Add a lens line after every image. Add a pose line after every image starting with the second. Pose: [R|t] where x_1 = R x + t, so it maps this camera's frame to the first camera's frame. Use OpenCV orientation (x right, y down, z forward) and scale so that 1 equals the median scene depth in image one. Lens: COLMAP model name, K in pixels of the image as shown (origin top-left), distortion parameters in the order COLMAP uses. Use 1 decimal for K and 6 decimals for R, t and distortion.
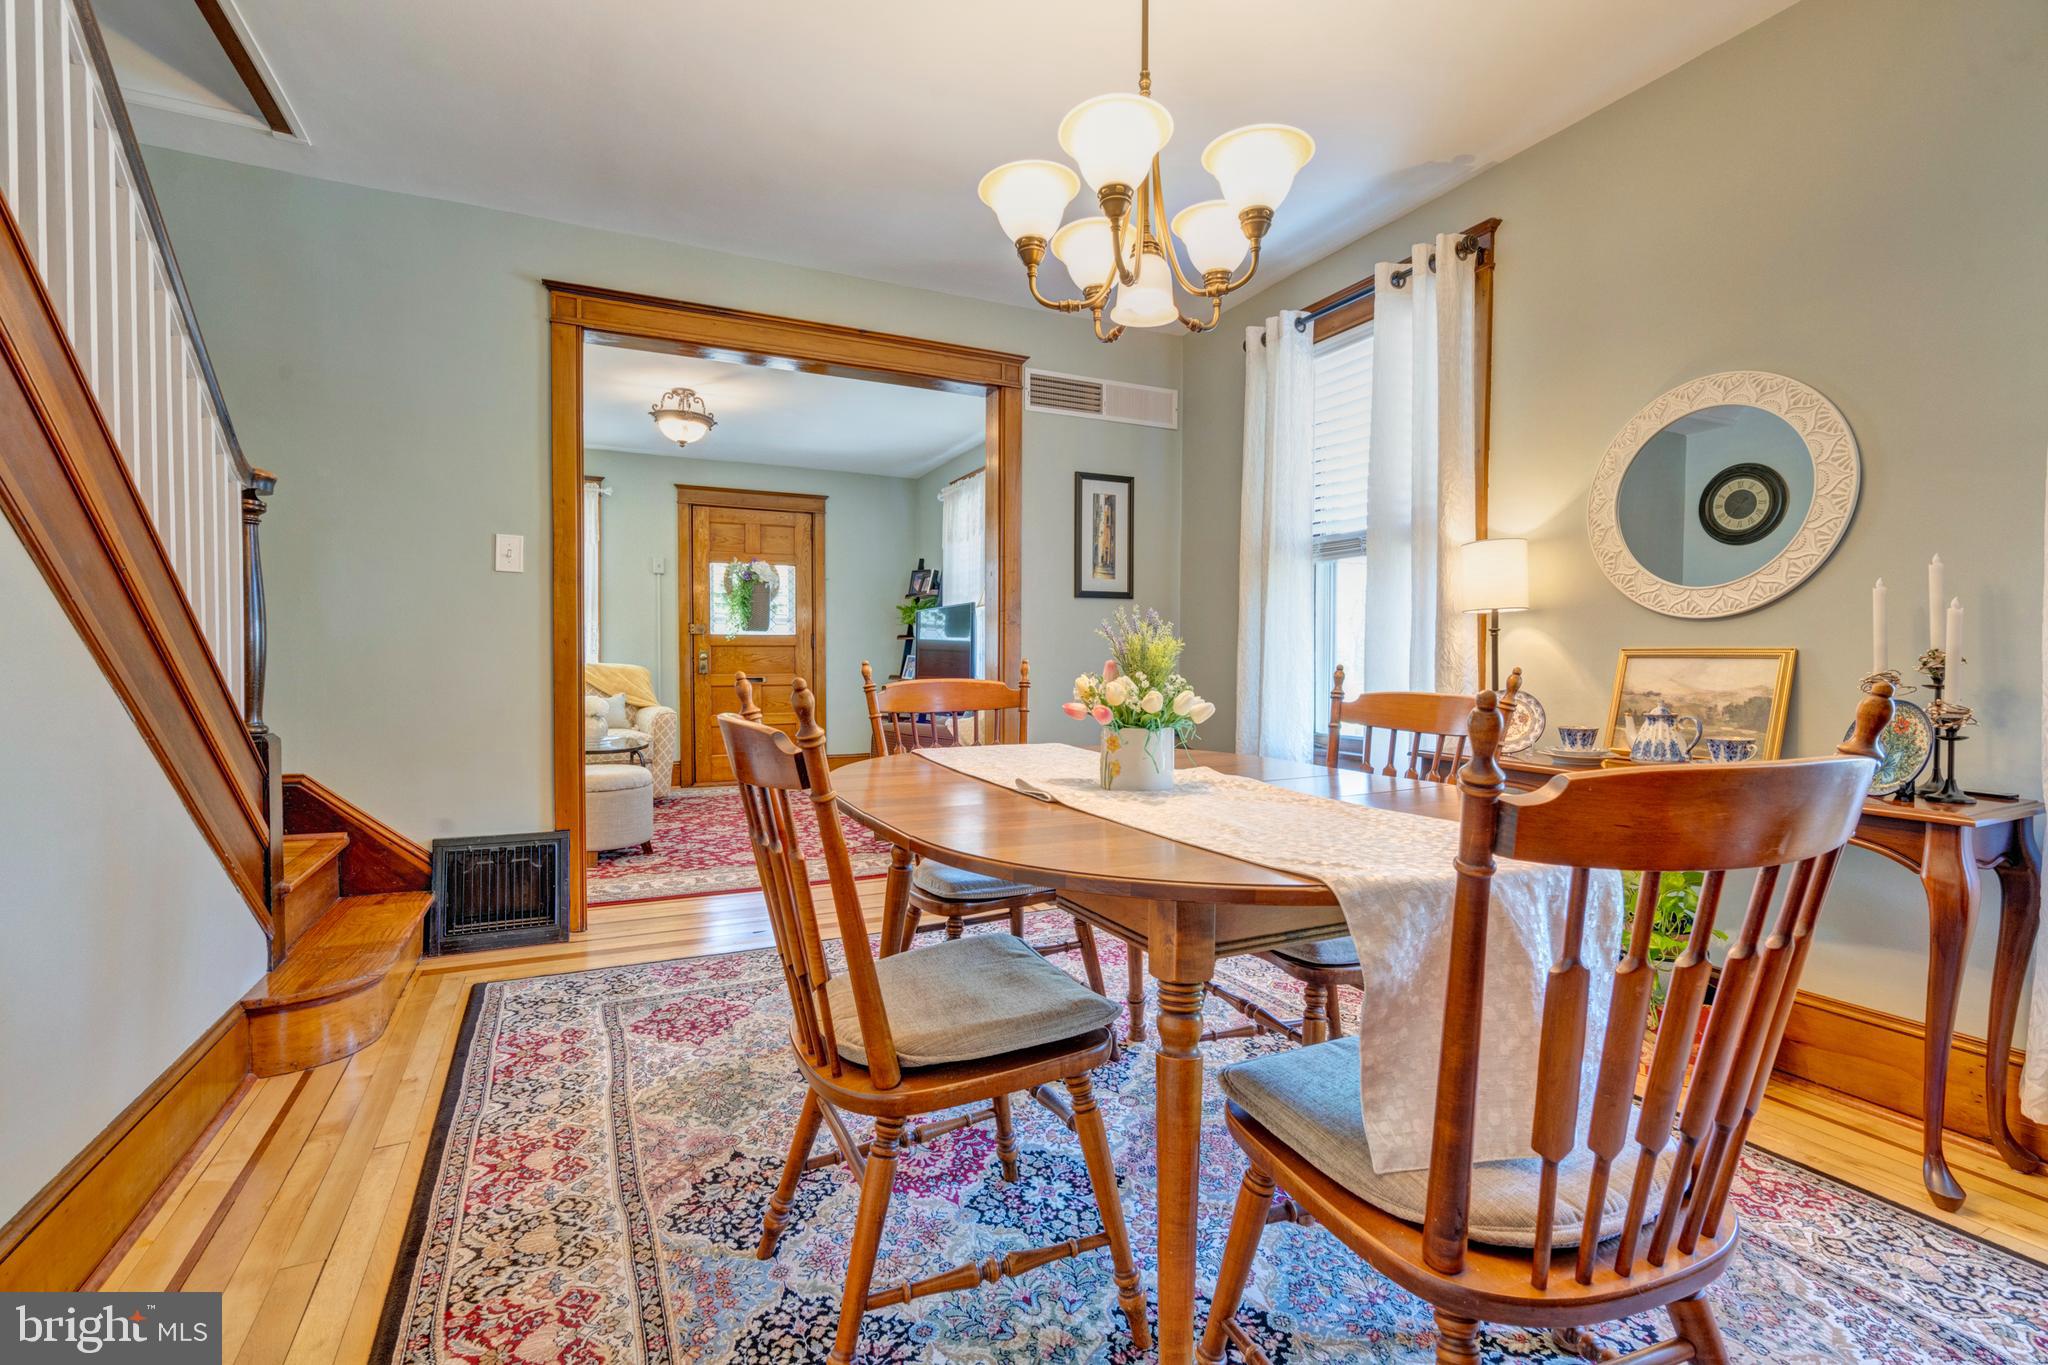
lens RADIAL K [[919.3, 0, 1020.5], [0, 919.3, 681.0], [0, 0, 1]] dist [-0.003692, 0.001062]
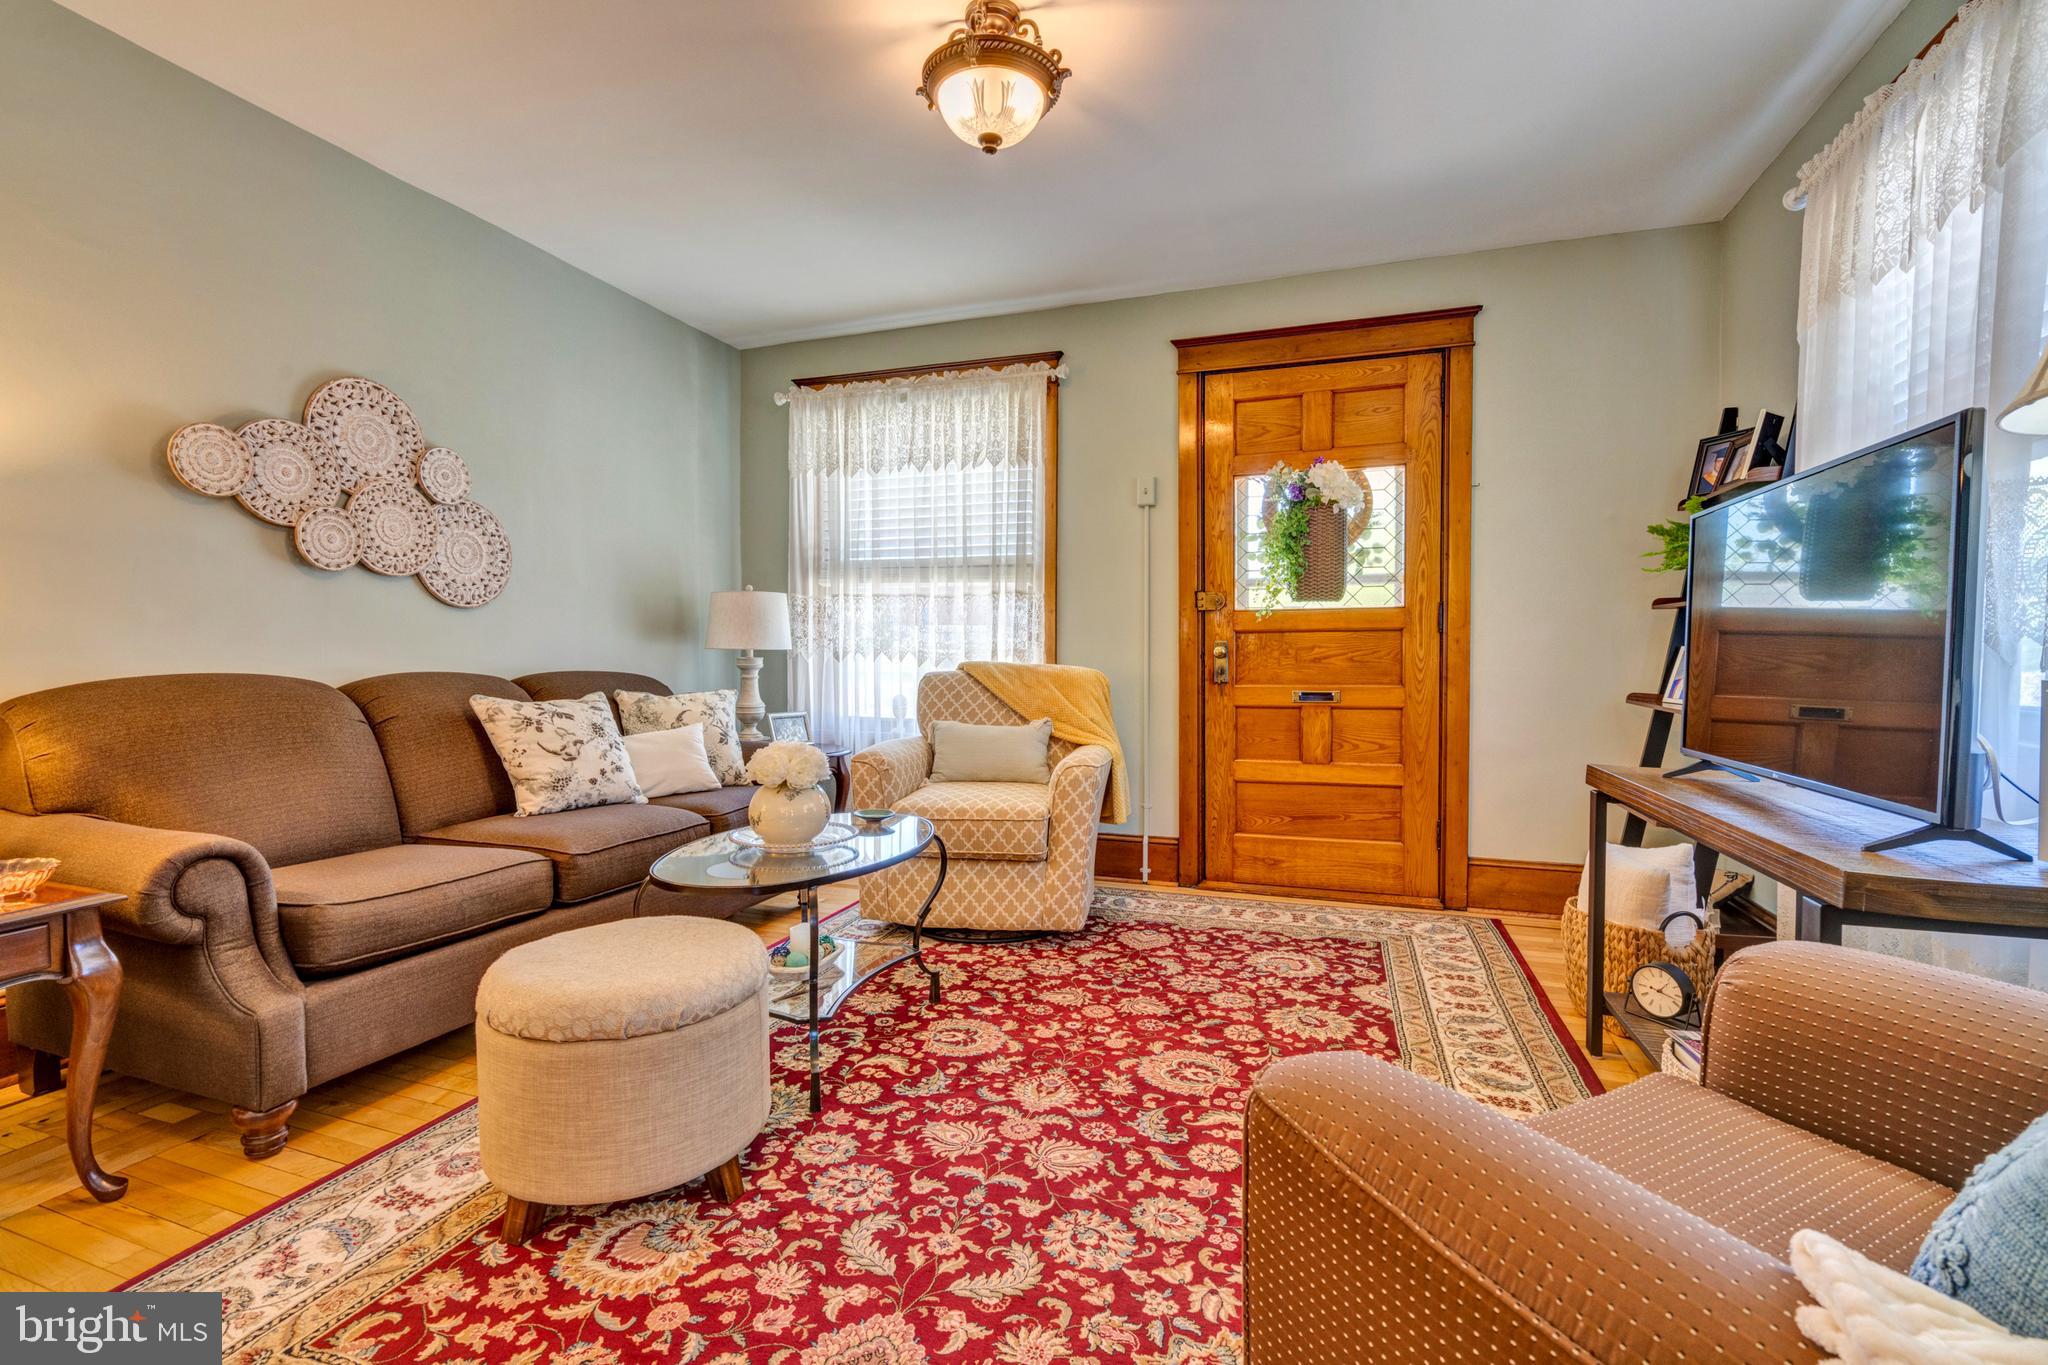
lens RADIAL K [[928.7, 0, 1018.7], [0, 928.7, 682.4], [0, 0, 1]] dist [0.000746, 0.000505]
pose [[0.709695, 0.020558, -0.704210, -0.123256], [-0.013259, 0.999787, 0.015825, -0.045020], [0.704385, -0.001894, 0.709816, 1.523313]]
